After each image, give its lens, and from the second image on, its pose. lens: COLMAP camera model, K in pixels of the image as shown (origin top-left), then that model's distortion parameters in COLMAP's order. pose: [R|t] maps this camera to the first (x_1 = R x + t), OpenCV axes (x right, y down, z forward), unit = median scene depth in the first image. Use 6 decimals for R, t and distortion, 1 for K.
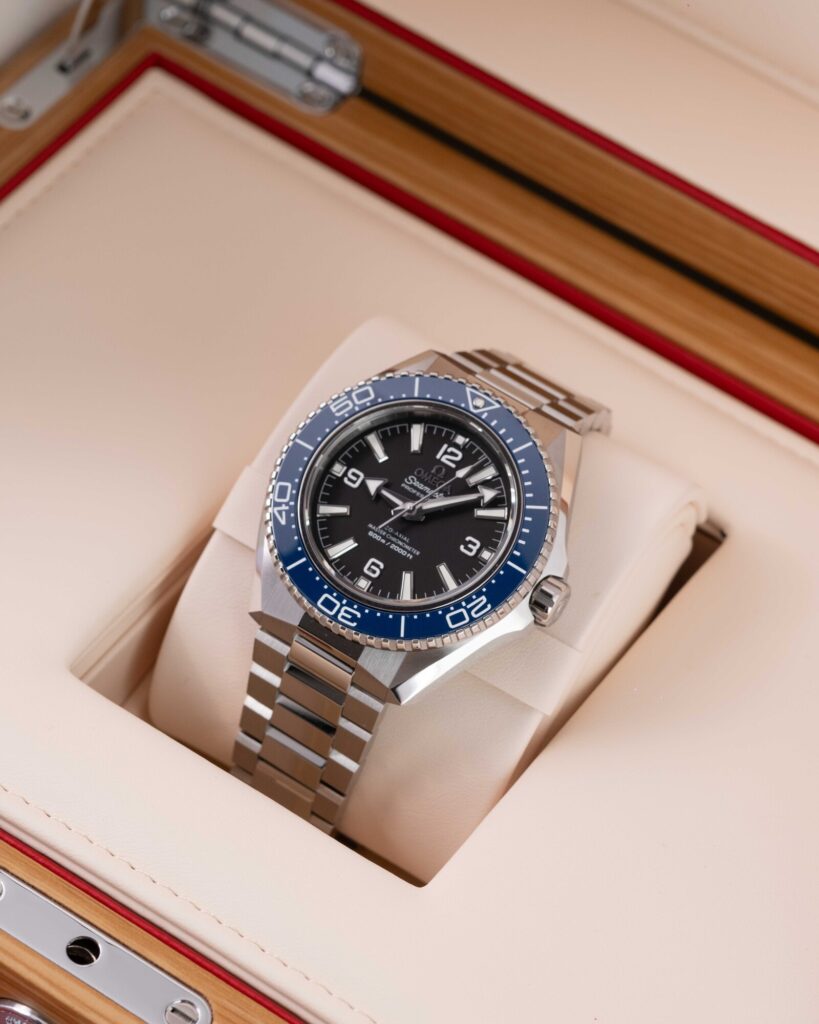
lens RADIAL K [[4374.2, 0, 409.5], [0, 4374.2, 512.0], [0, 0, 1]] dist [-0.234488, 0.000000]
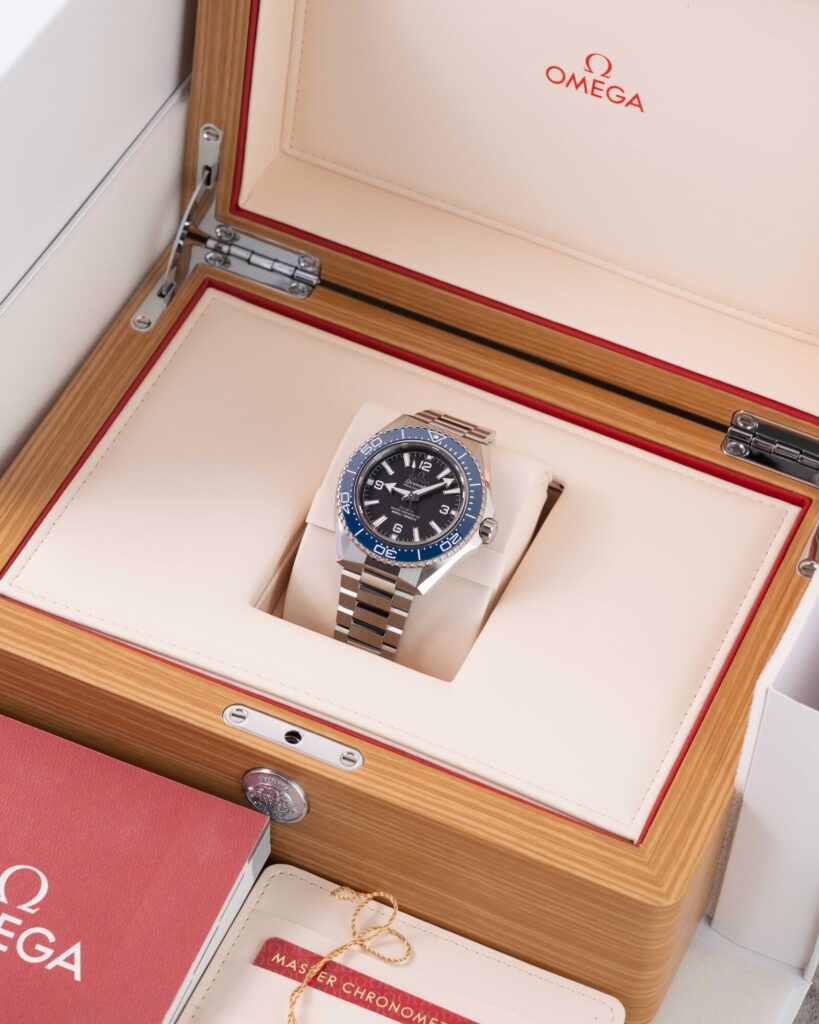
lens RADIAL K [[4374.2, 0, 409.5], [0, 4374.2, 512.3], [0, 0, 1]] dist [-0.234488, 0.000000]
pose [[0.983601, -0.154913, 0.092363, -0.180898], [0.156222, 0.987697, -0.007075, 0.020180], [-0.090130, 0.021388, 0.995700, -0.942778]]
